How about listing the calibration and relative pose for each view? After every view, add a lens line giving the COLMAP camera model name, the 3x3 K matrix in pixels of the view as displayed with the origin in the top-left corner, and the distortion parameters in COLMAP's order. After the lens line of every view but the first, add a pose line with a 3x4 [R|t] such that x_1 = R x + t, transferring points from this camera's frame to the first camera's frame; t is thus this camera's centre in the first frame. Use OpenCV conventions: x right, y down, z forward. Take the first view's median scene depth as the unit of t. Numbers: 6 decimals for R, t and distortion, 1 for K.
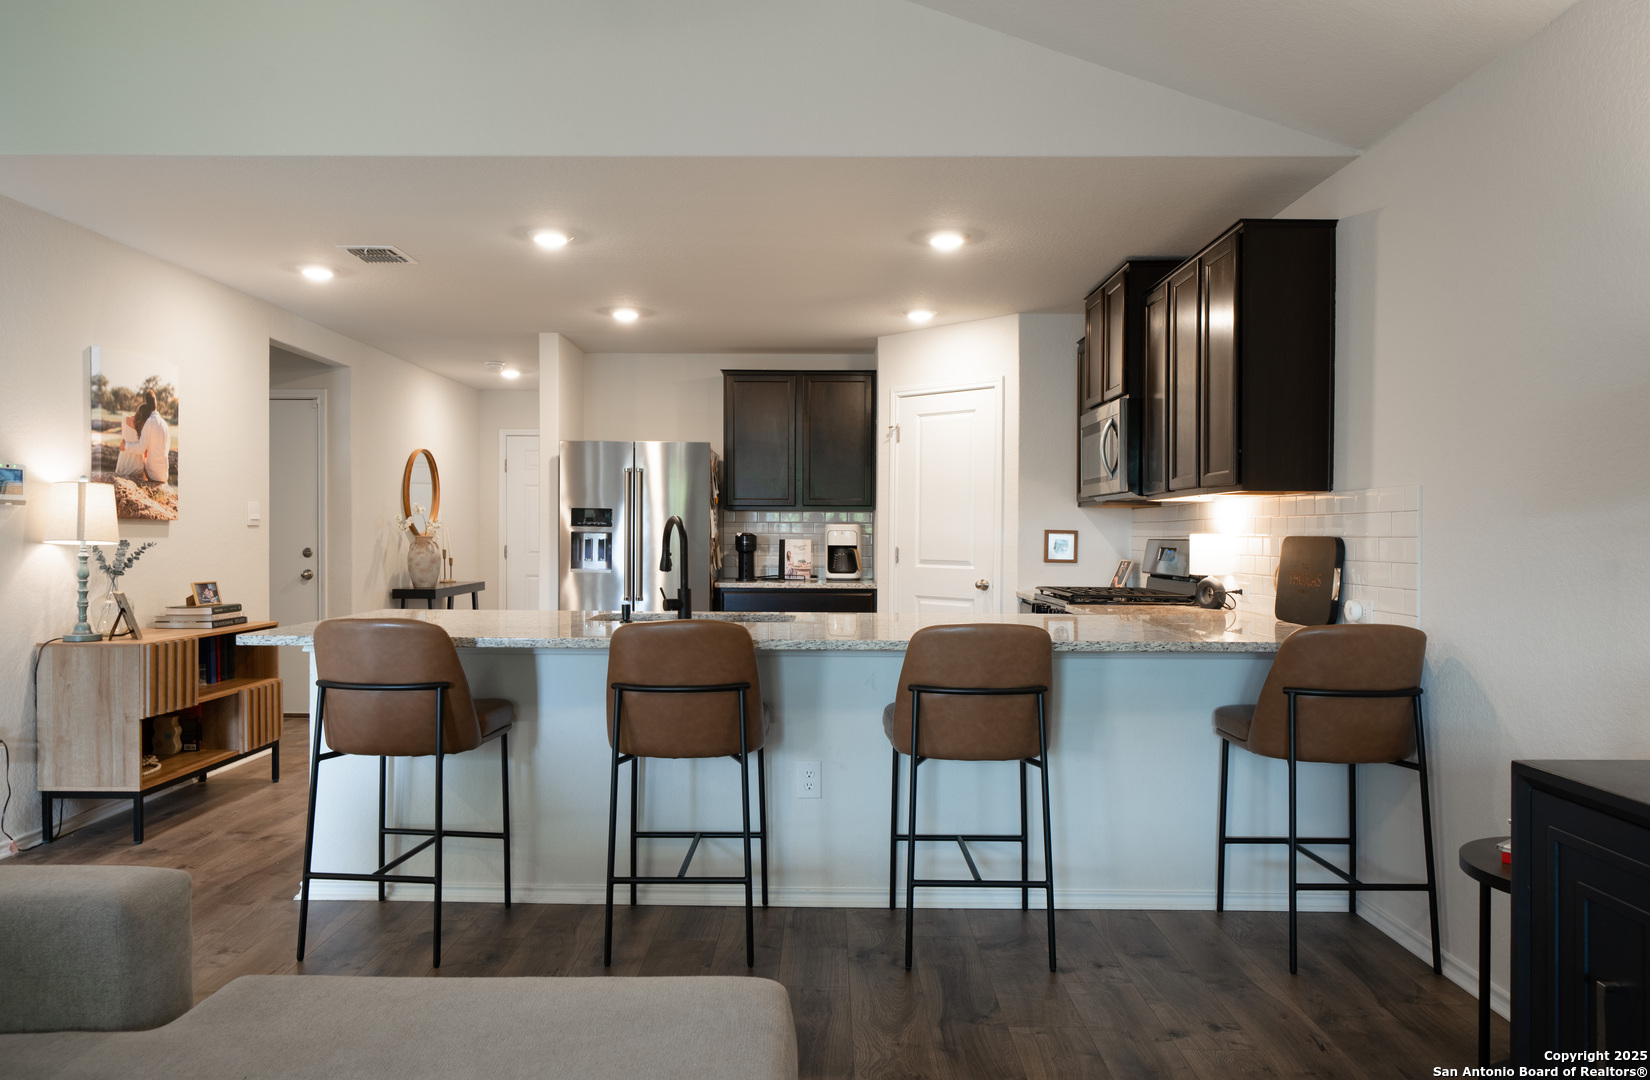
lens RADIAL K [[1131.7, 0, 819.4], [0, 1131.7, 546.7], [0, 0, 1]] dist [0.005507, 0.000120]
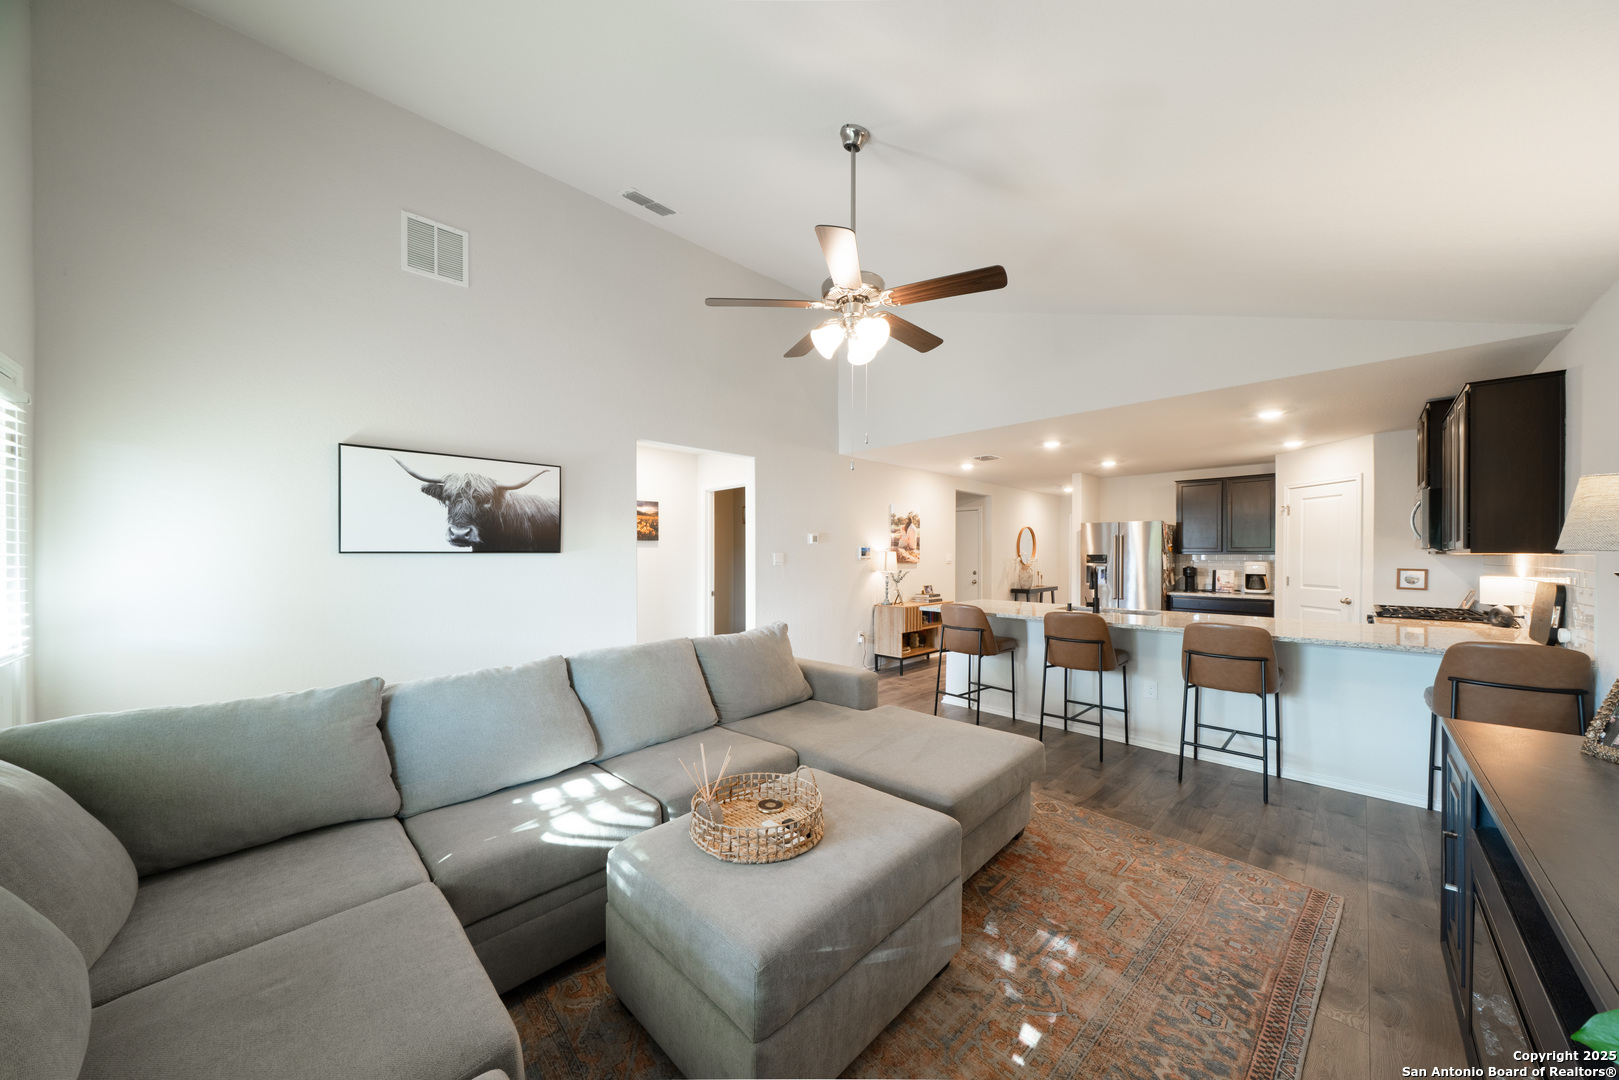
lens RADIAL K [[559.3, 0, 809.2], [0, 559.3, 556.0], [0, 0, 1]] dist [-0.000619, -0.000010]
pose [[0.711050, -0.002829, -0.703136, 0.199133], [-0.004881, 0.999948, -0.008960, -0.025793], [0.703125, 0.009803, 0.710999, -0.154387]]
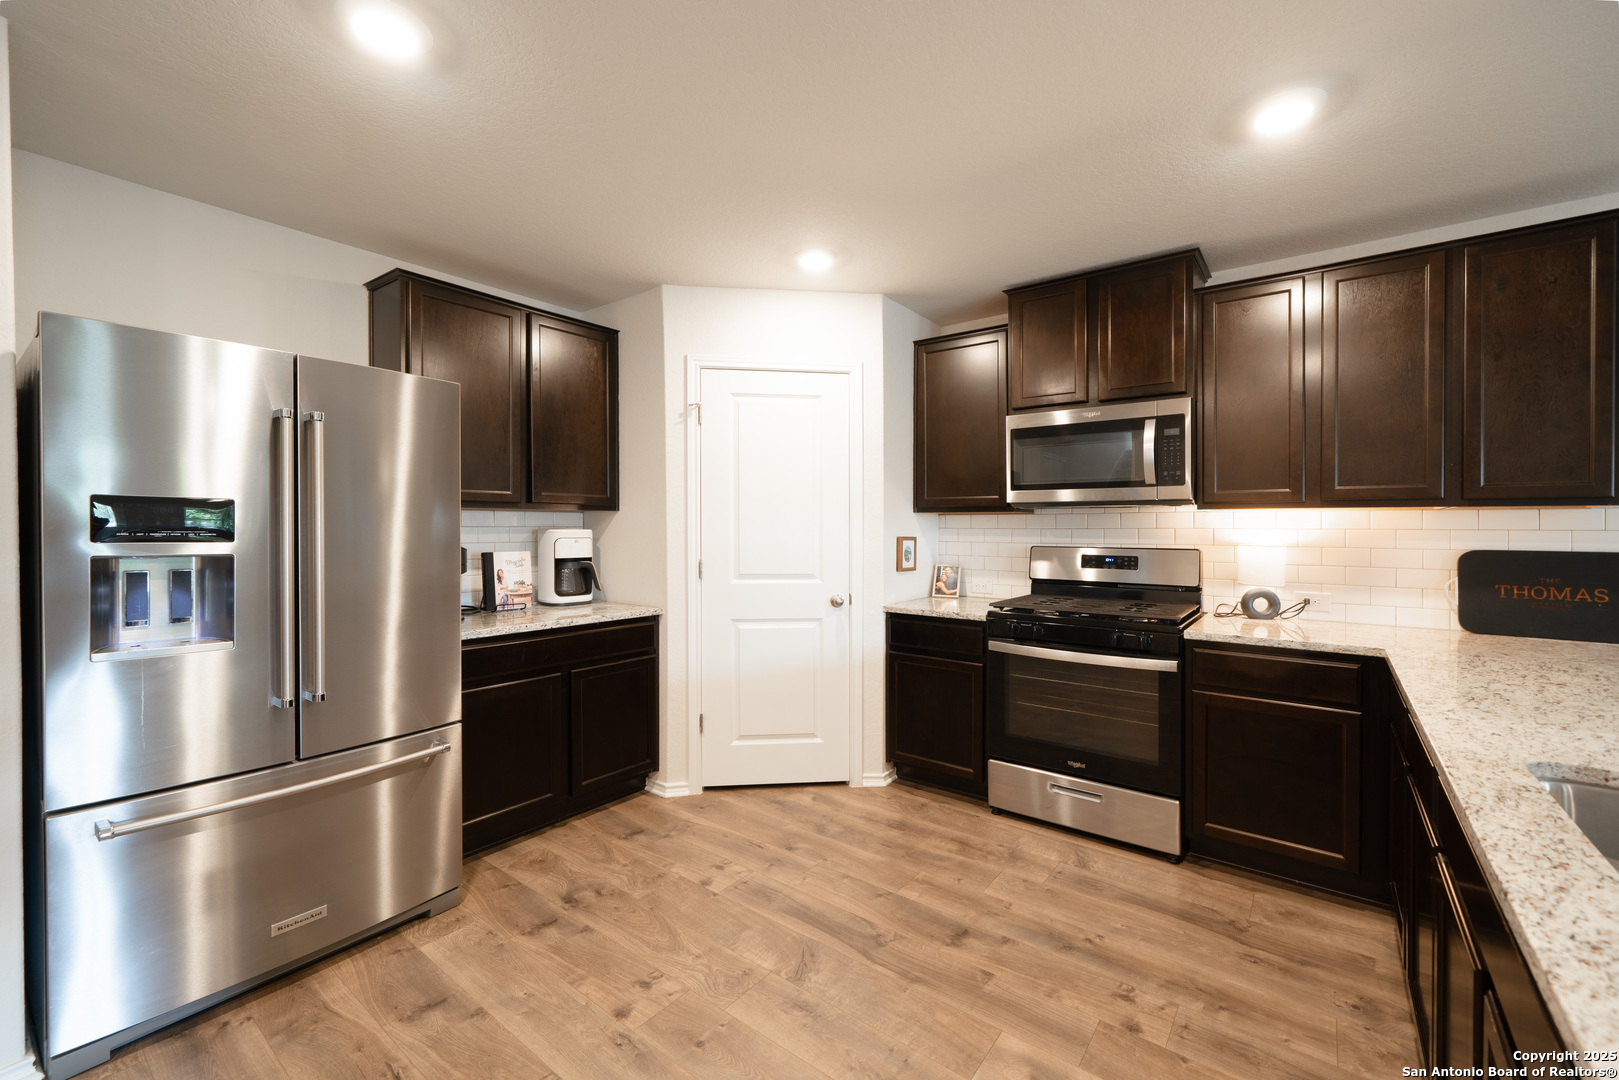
lens RADIAL K [[658.3, 0, 809.5], [0, 658.3, 540.0], [0, 0, 1]] dist [-0.000918, -0.000097]
pose [[0.601365, -0.020142, 0.798721, -0.333665], [0.009938, 0.999793, 0.017731, -0.027149], [-0.798913, -0.002725, 0.601441, 0.889115]]
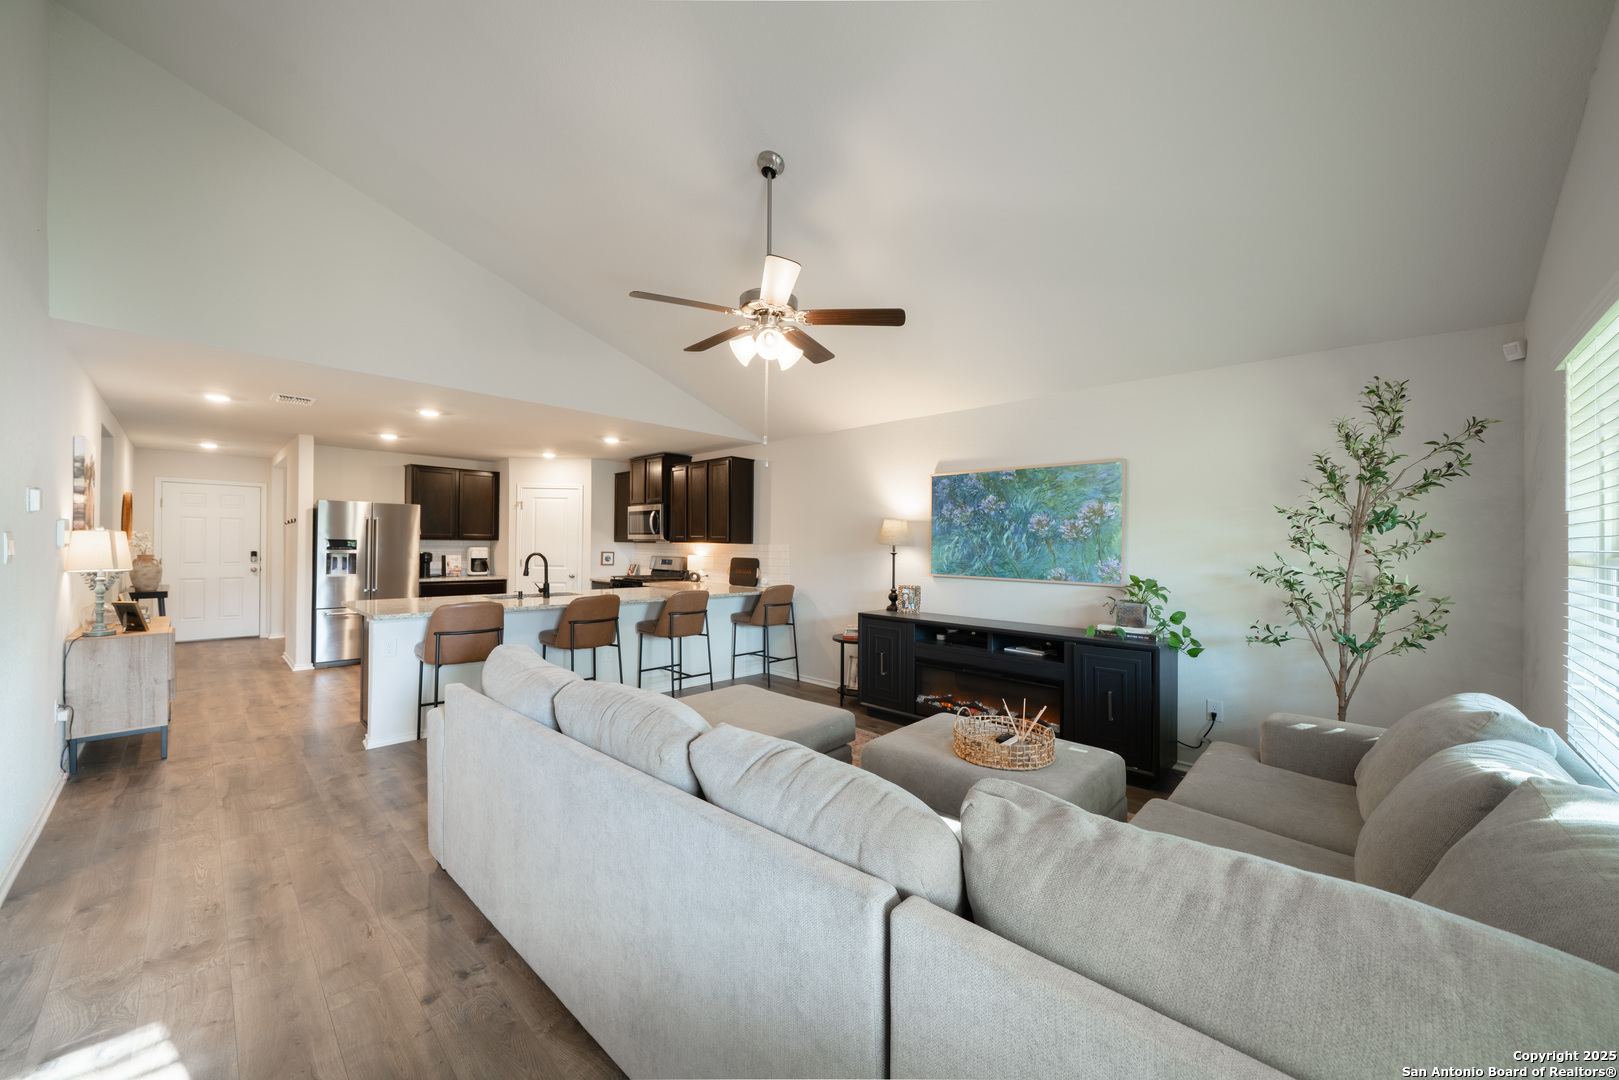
lens RADIAL K [[593.0, 0, 800.2], [0, 593.0, 542.9], [0, 0, 1]] dist [0.000589, 0.000096]
pose [[0.691796, 0.004895, 0.722076, -0.494316], [-0.000230, 0.999978, -0.006559, -0.030135], [-0.722093, 0.004372, 0.691782, -0.188714]]
